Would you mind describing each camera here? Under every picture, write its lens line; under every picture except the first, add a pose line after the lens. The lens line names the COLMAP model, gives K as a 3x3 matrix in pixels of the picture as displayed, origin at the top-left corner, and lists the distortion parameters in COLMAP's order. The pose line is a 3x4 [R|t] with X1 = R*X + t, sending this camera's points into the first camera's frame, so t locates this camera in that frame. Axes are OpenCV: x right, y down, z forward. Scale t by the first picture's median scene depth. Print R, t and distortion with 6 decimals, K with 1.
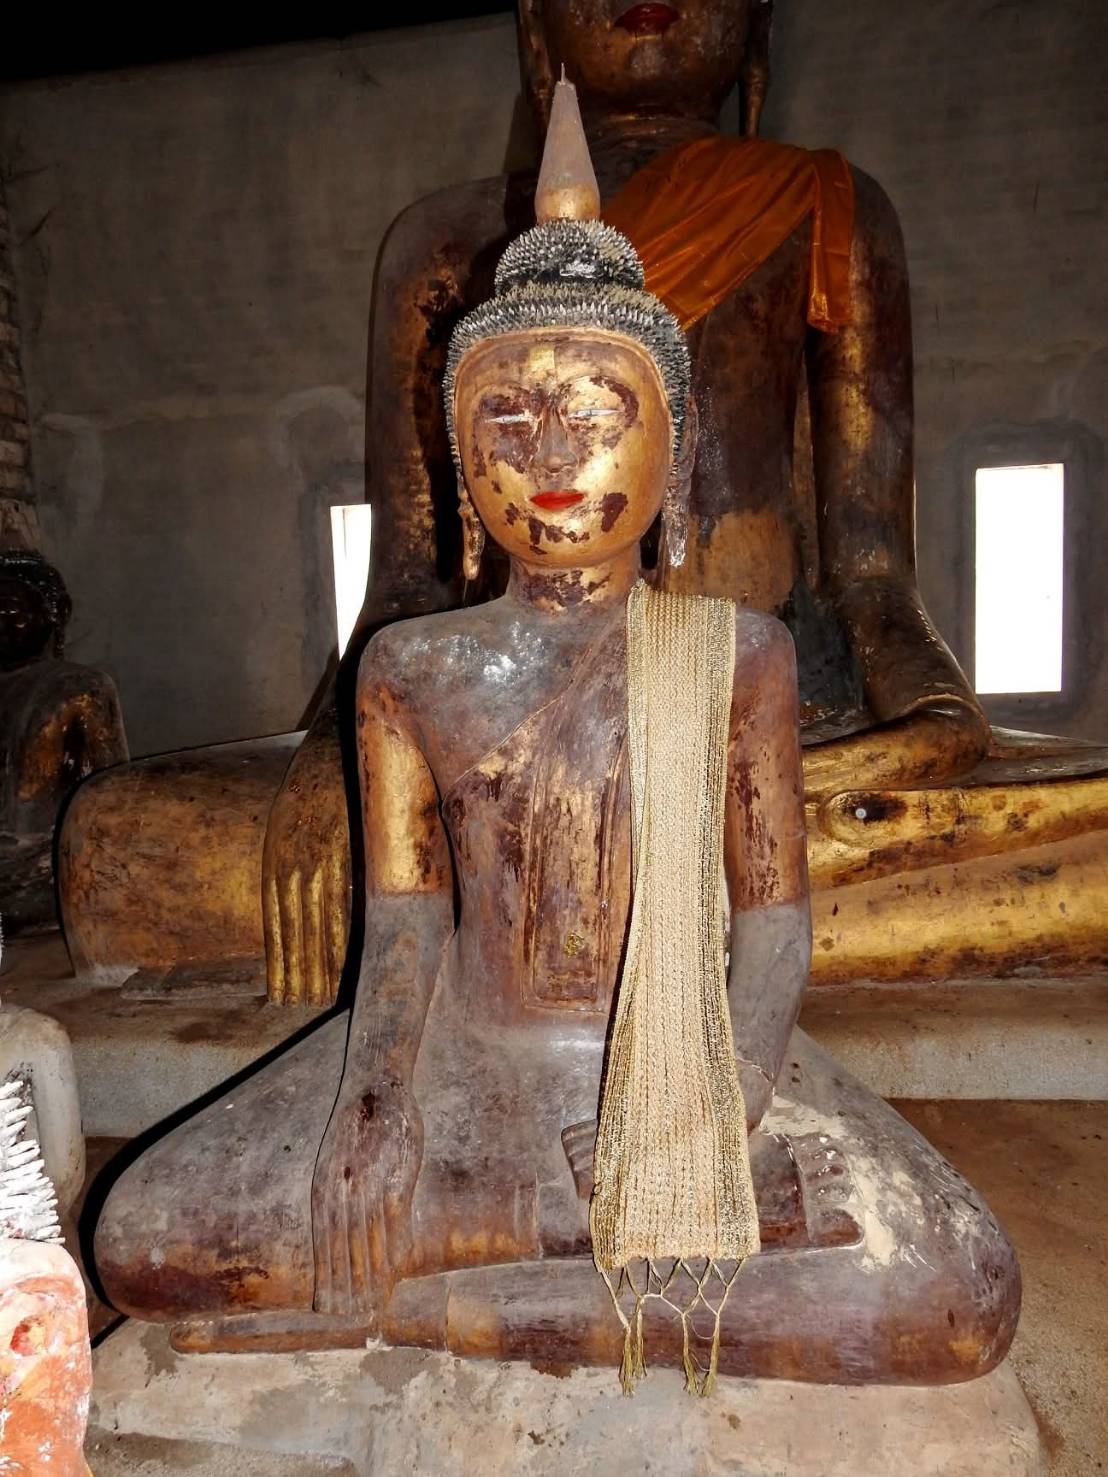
lens RADIAL K [[1057.0, 0, 554.6], [0, 1057.0, 737.7], [0, 0, 1]] dist [0.005459, -0.002716]
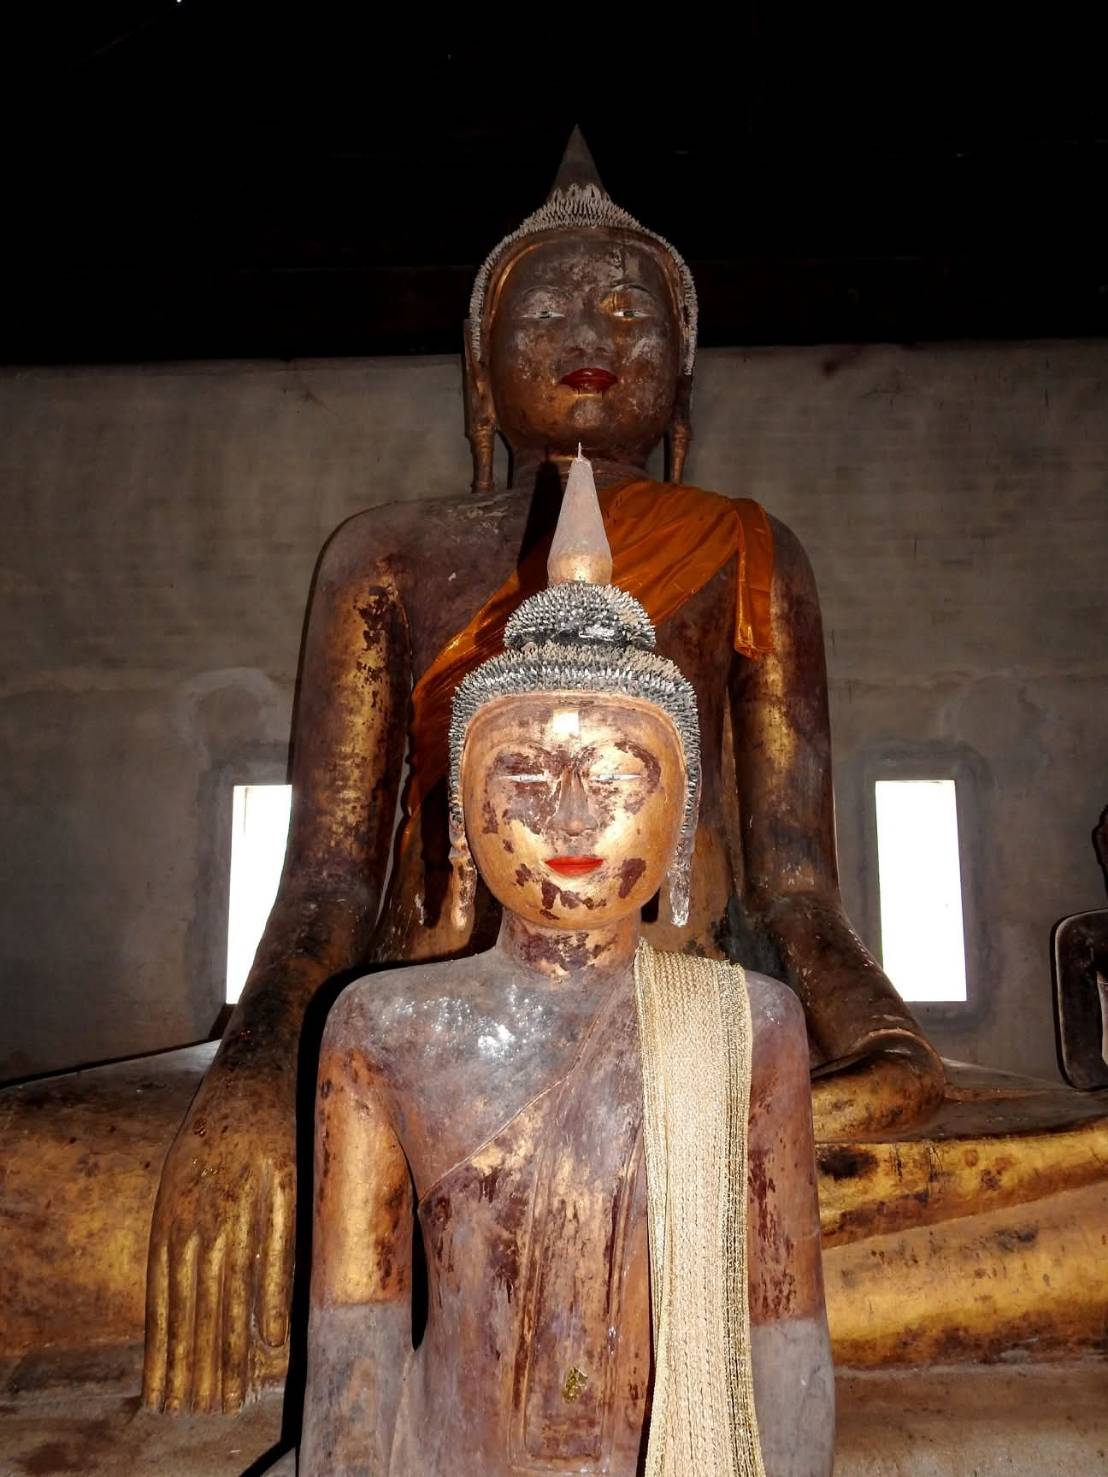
lens RADIAL K [[1057.0, 0, 553.4], [0, 1057.0, 740.2], [0, 0, 1]] dist [0.005459, -0.002716]
pose [[0.991619, 0.050123, 0.119074, -0.081376], [-0.019991, 0.970102, -0.241874, -0.063678], [-0.127638, 0.237466, 0.962974, 0.044634]]
